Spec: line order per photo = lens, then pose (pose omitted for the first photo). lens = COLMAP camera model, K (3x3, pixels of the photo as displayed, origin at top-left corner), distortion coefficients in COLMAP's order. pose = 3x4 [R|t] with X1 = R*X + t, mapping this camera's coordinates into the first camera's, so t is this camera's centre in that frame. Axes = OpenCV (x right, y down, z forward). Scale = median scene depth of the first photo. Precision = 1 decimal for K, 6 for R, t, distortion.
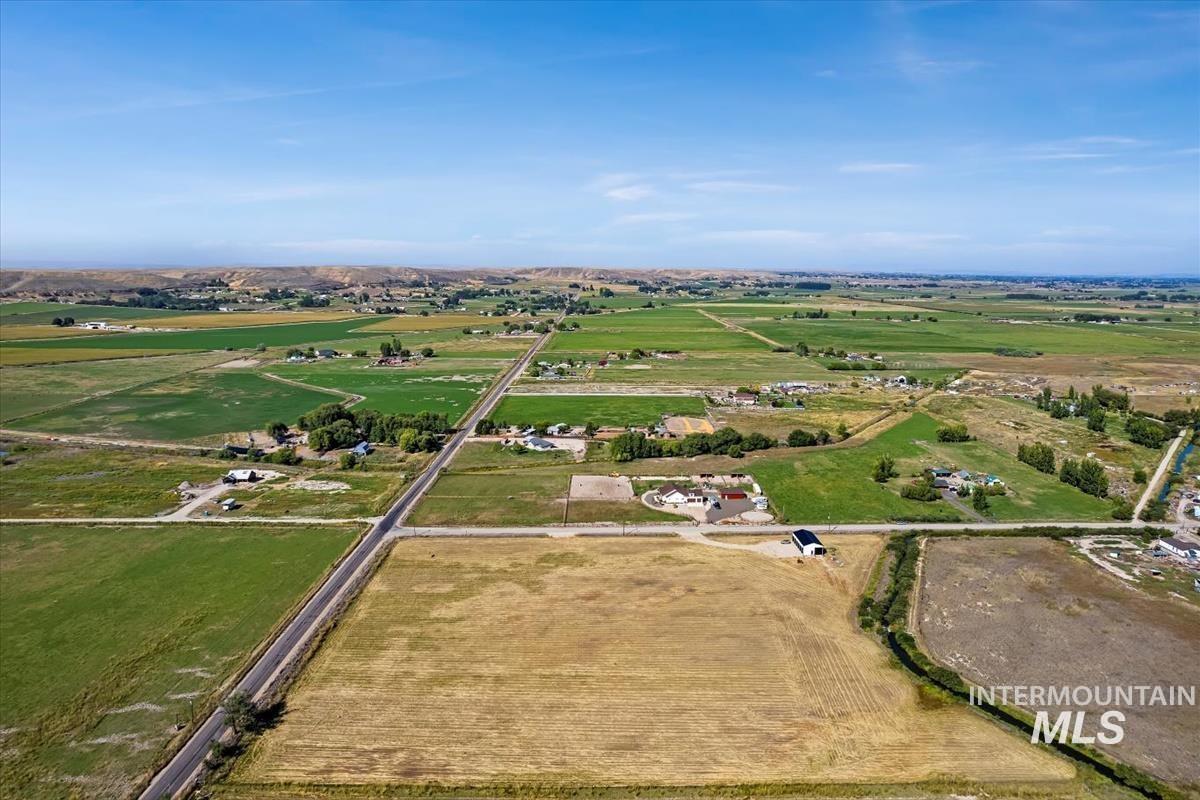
lens RADIAL K [[769.4, 0, 602.9], [0, 769.4, 402.0], [0, 0, 1]] dist [-0.075255, 0.075094]
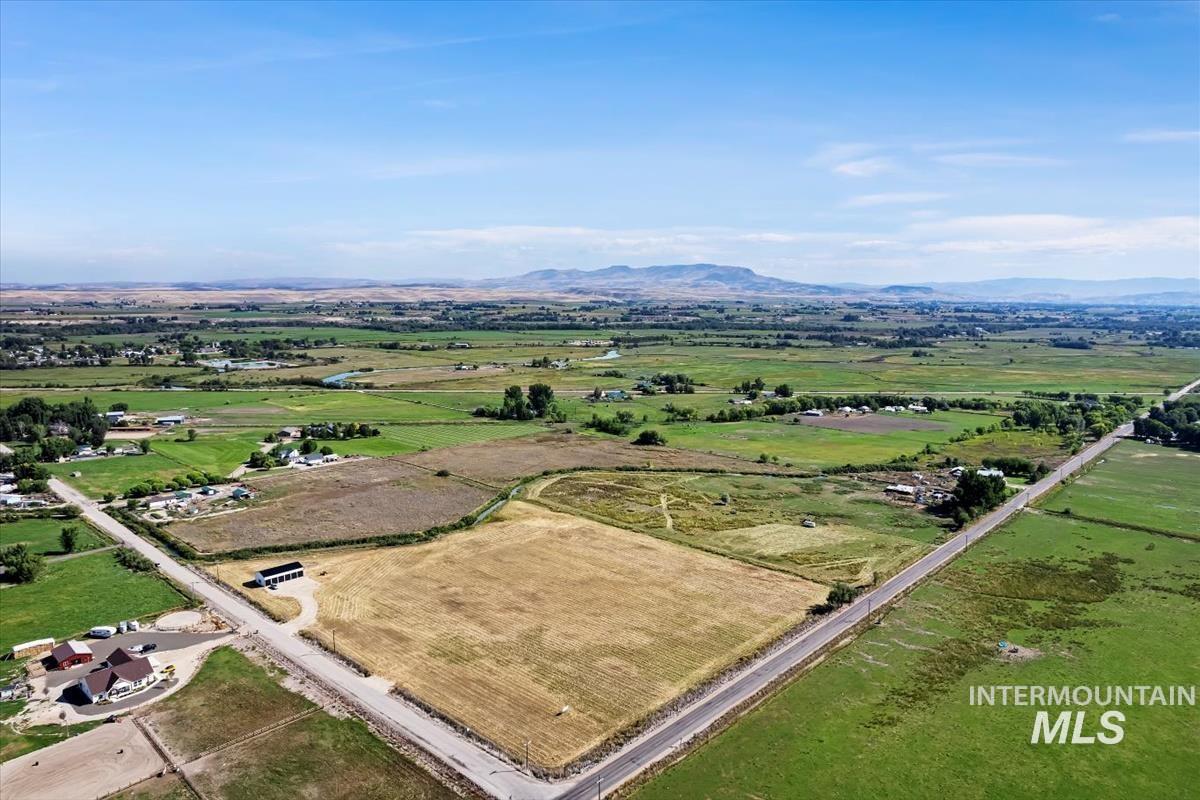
lens RADIAL K [[769.4, 0, 602.9], [0, 769.4, 402.0], [0, 0, 1]] dist [-0.075255, 0.075094]
pose [[-0.724958, -0.105373, 0.680686, -0.632455], [0.112409, 0.956881, 0.267849, -0.226161], [-0.679559, 0.270695, -0.681853, 1.257134]]
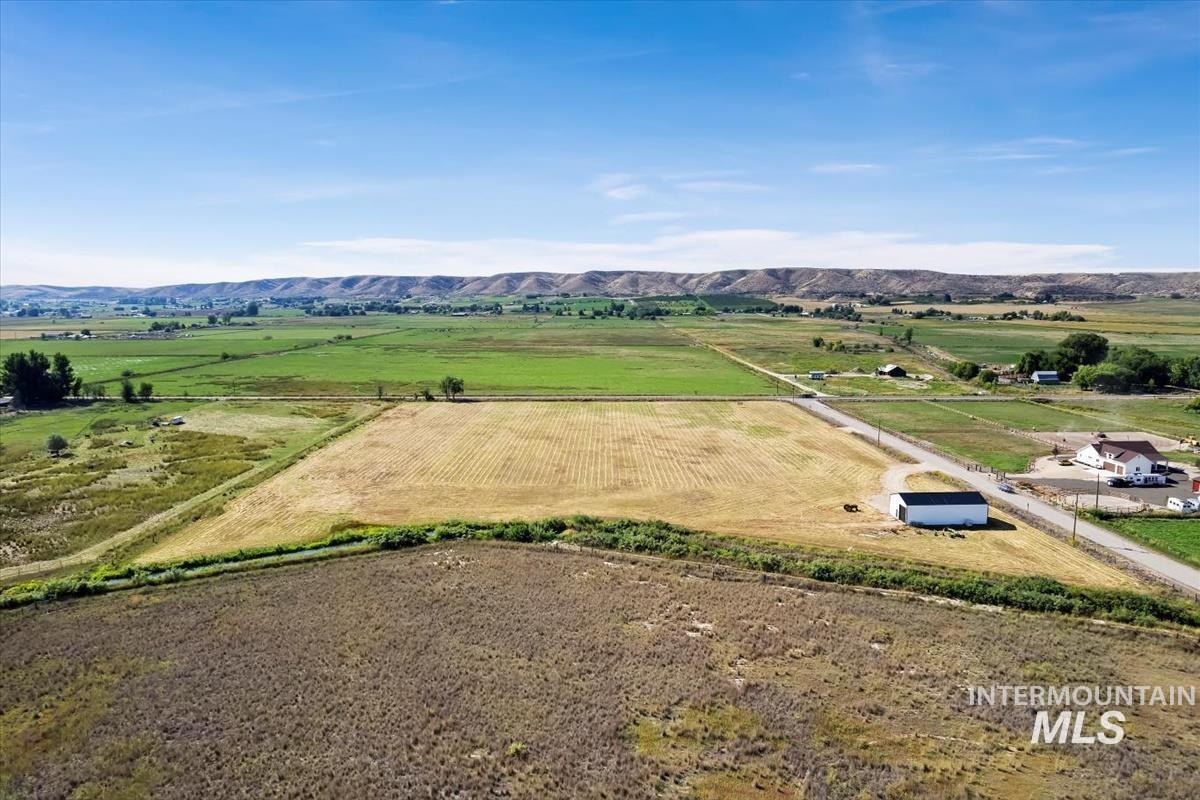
lens RADIAL K [[769.4, 0, 602.9], [0, 769.4, 402.0], [0, 0, 1]] dist [-0.075255, 0.075094]
pose [[0.017968, 0.130956, -0.991225, 0.691796], [-0.174508, 0.976579, 0.125857, 0.093041], [0.984492, 0.170715, 0.040400, 0.724646]]
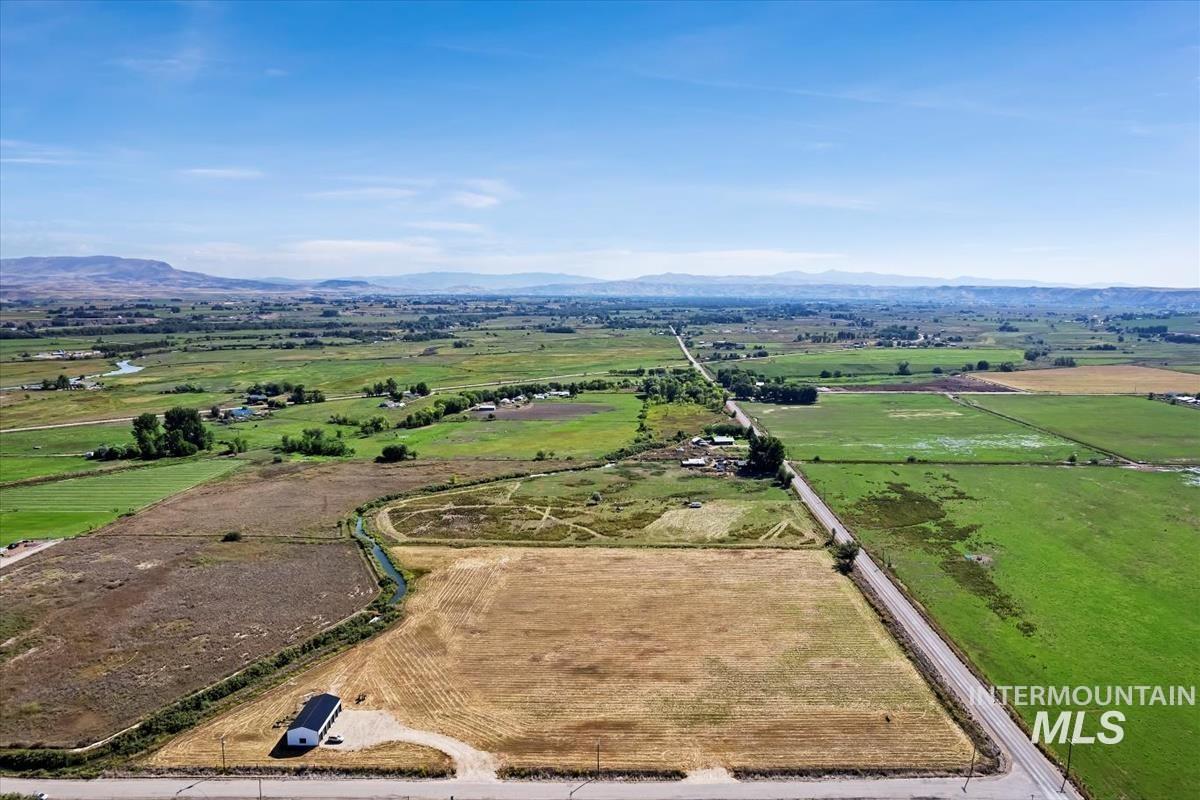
lens RADIAL K [[769.4, 0, 602.9], [0, 769.4, 402.0], [0, 0, 1]] dist [-0.075255, 0.075094]
pose [[-0.999118, -0.011299, 0.040451, 0.005107], [0.002114, 0.948384, 0.317117, -0.255511], [-0.041946, 0.316923, -0.947523, 1.433545]]
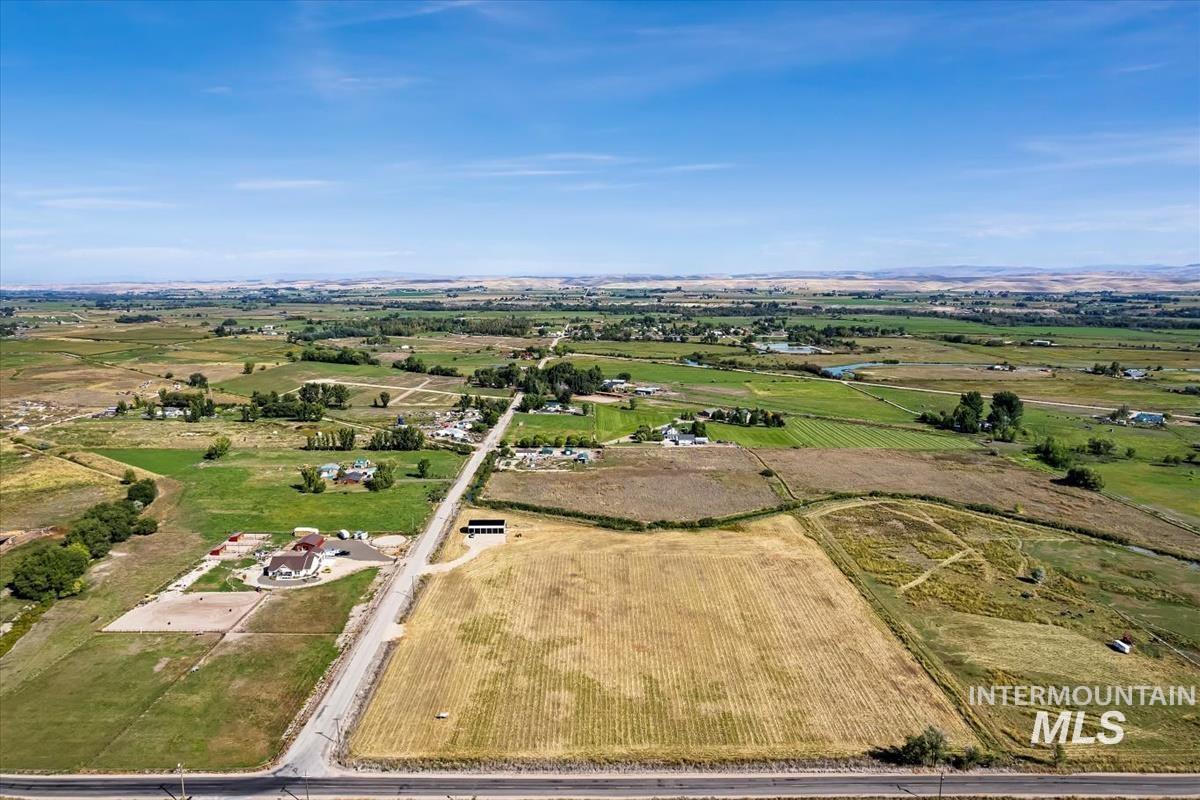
lens RADIAL K [[769.4, 0, 602.9], [0, 769.4, 402.0], [0, 0, 1]] dist [-0.075255, 0.075094]
pose [[0.001055, -0.161800, 0.986823, -0.760076], [0.176266, 0.971402, 0.159083, -0.131340], [-0.984342, 0.173775, 0.029545, 0.733785]]
